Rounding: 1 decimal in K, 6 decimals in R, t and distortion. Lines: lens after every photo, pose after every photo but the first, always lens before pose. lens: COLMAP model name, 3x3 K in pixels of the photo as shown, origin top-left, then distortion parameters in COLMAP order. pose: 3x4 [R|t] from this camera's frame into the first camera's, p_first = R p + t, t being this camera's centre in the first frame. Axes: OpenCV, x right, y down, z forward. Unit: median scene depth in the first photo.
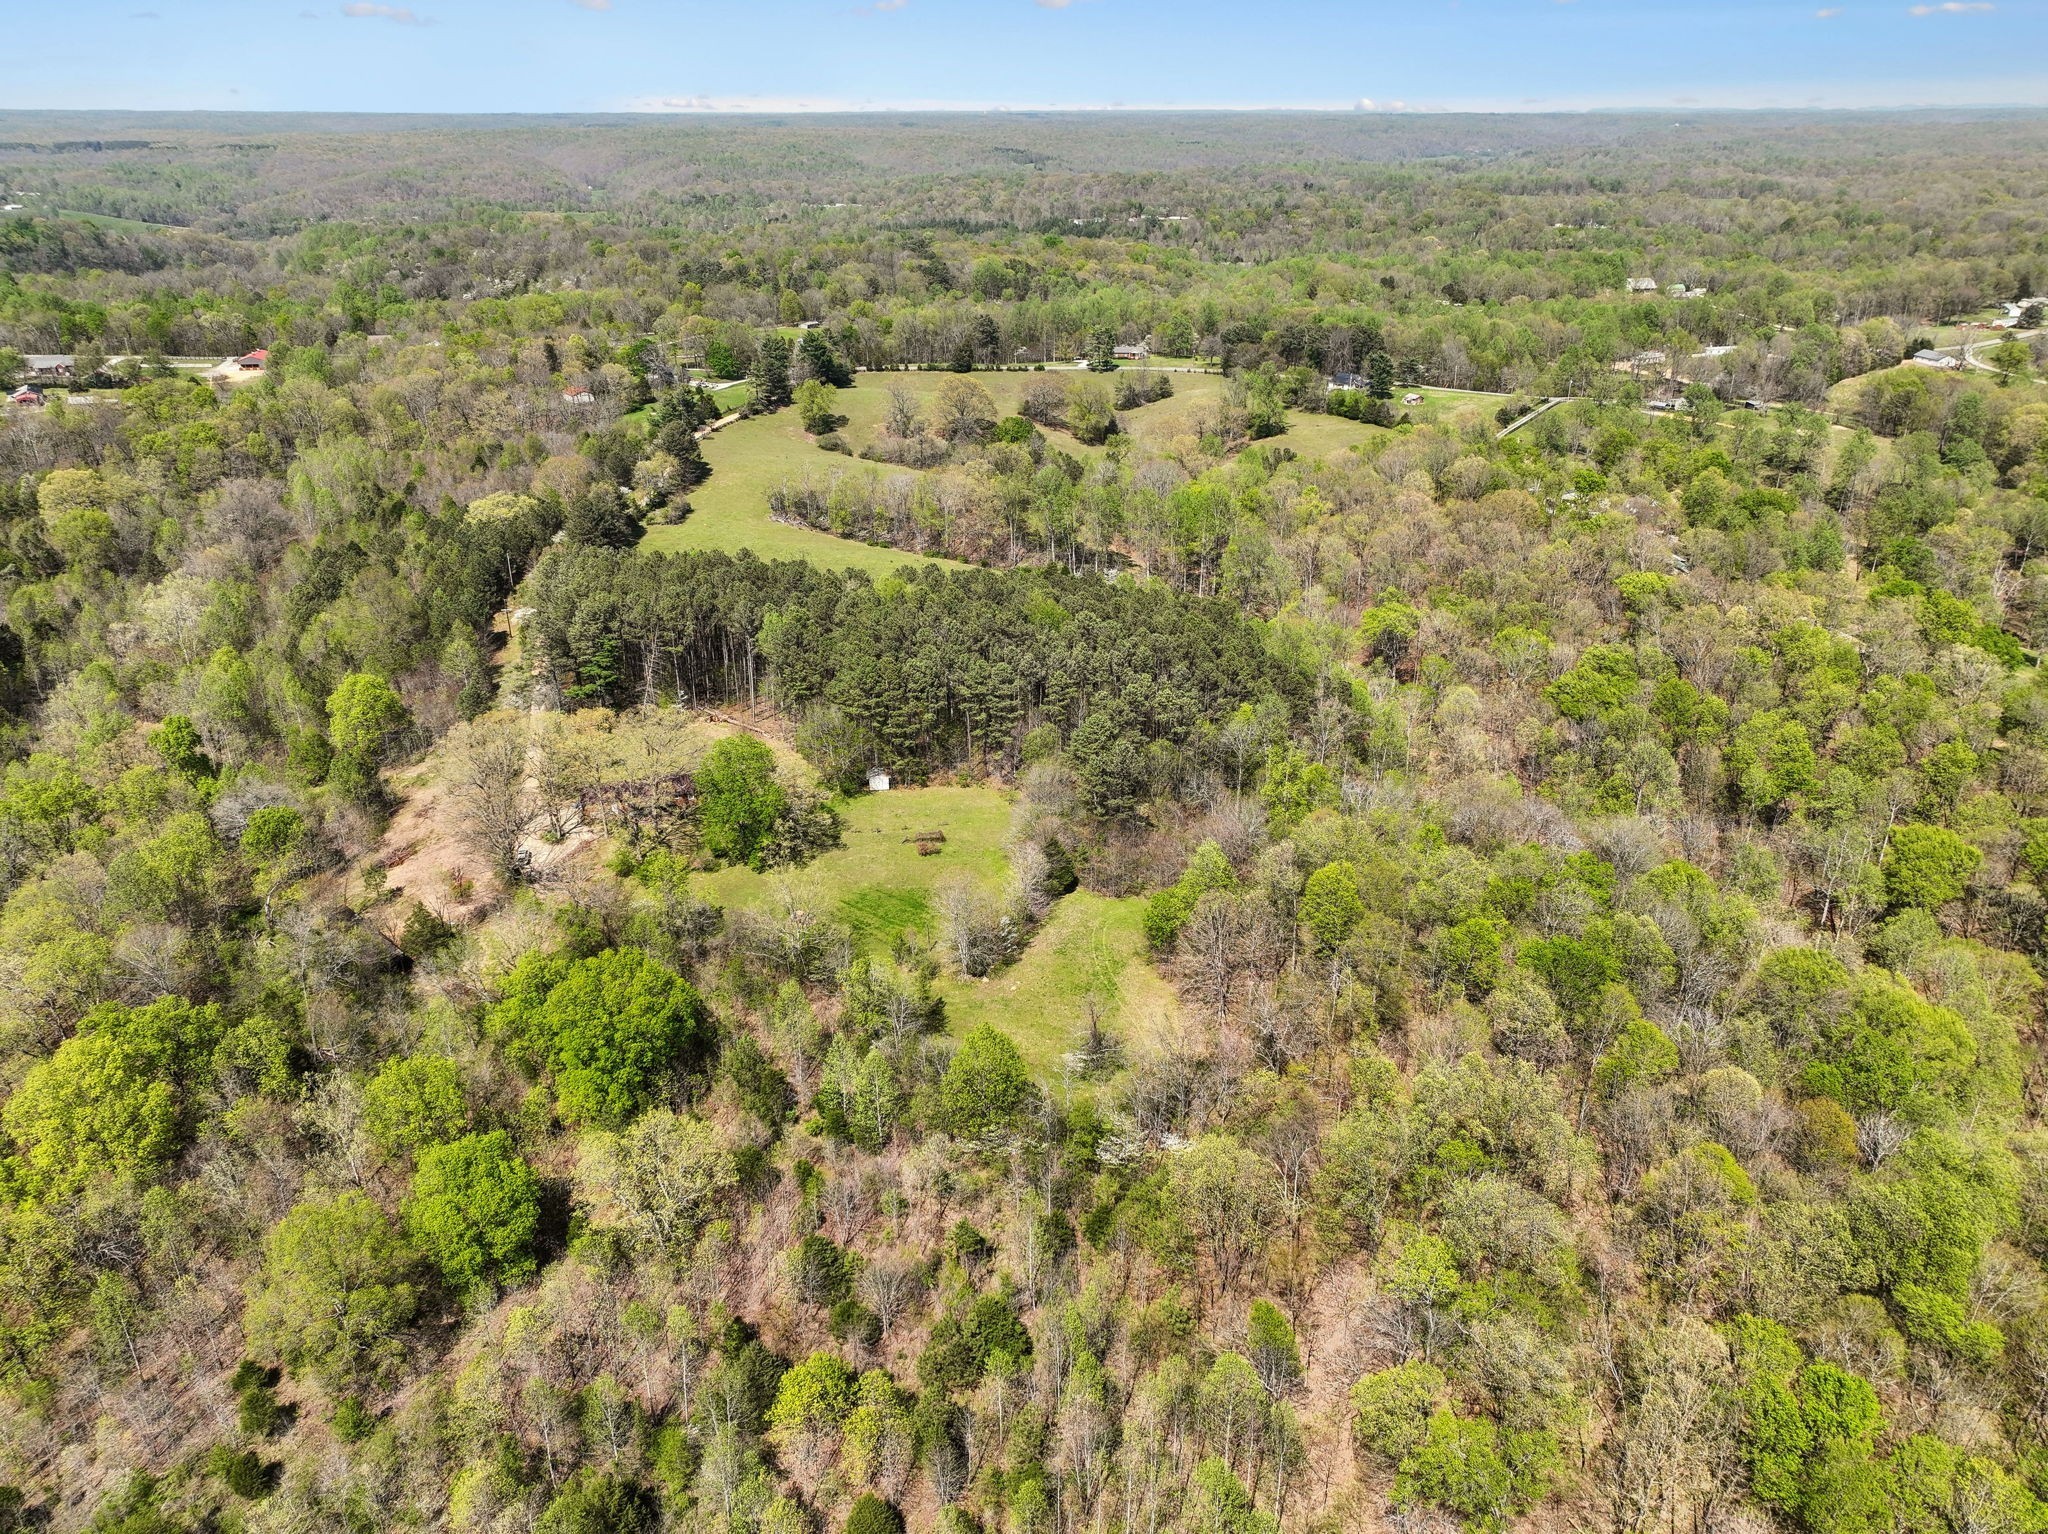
lens RADIAL K [[1414.4, 0, 1024.0], [0, 1414.4, 767.0], [0, 0, 1]] dist [0.002432, 0.002342]
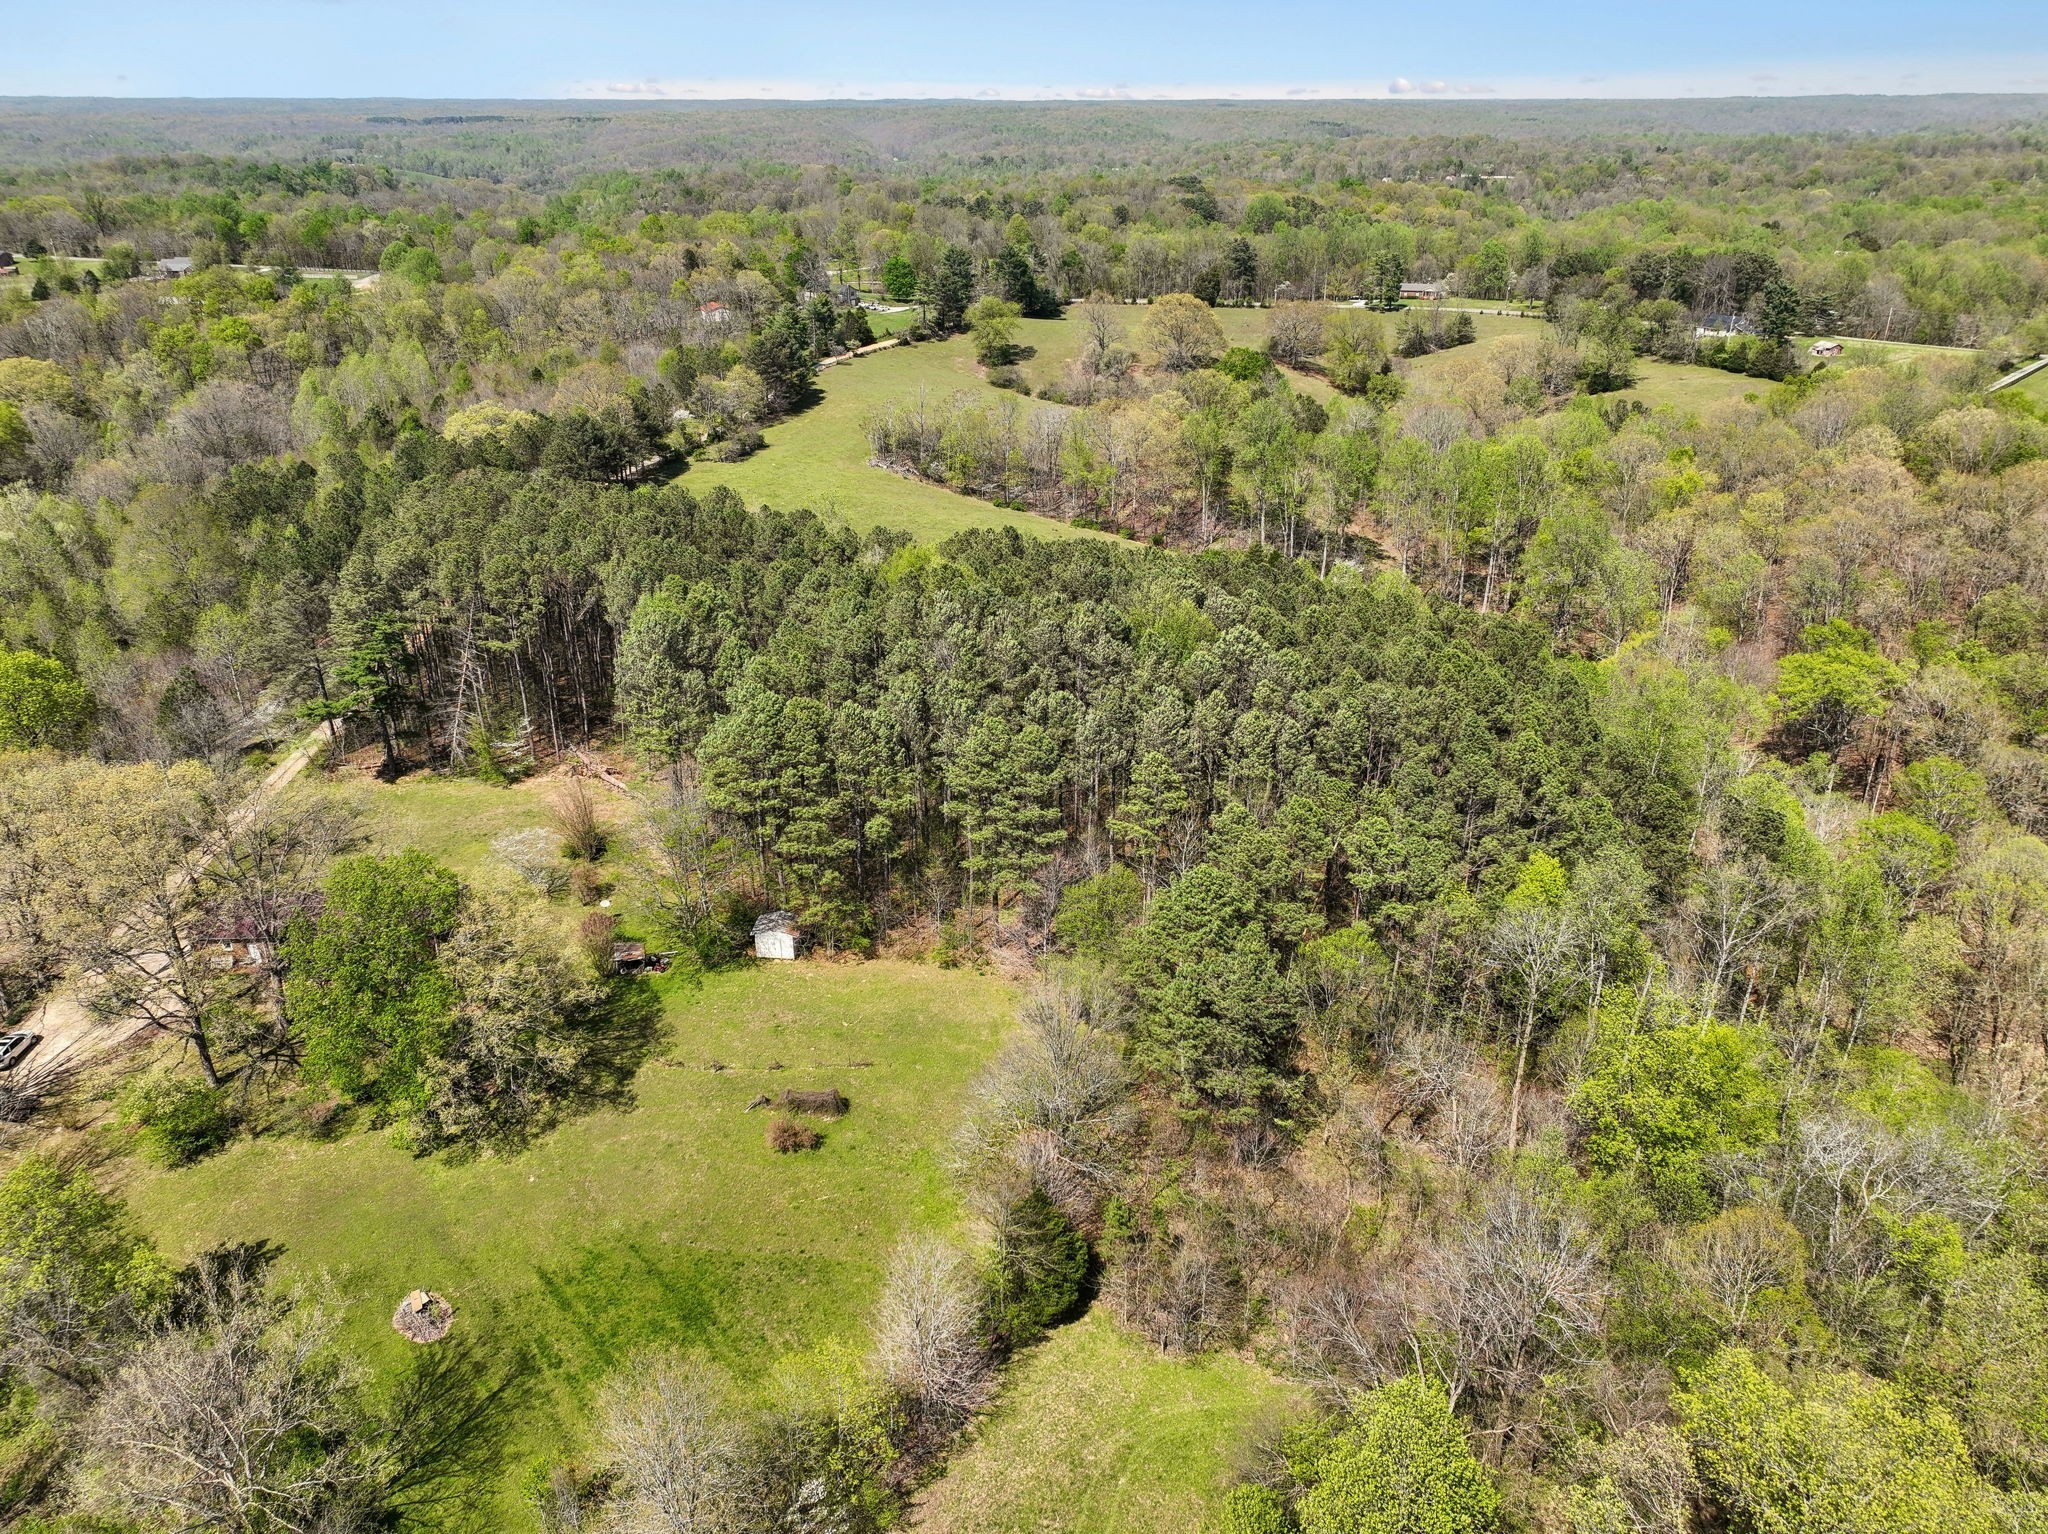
lens RADIAL K [[1414.4, 0, 1024.0], [0, 1414.4, 767.0], [0, 0, 1]] dist [0.002432, 0.002342]
pose [[0.978997, 0.085569, -0.185049, 0.036712], [-0.084105, 0.996332, 0.015759, -0.034402], [0.185719, 0.000136, 0.982603, 0.268053]]
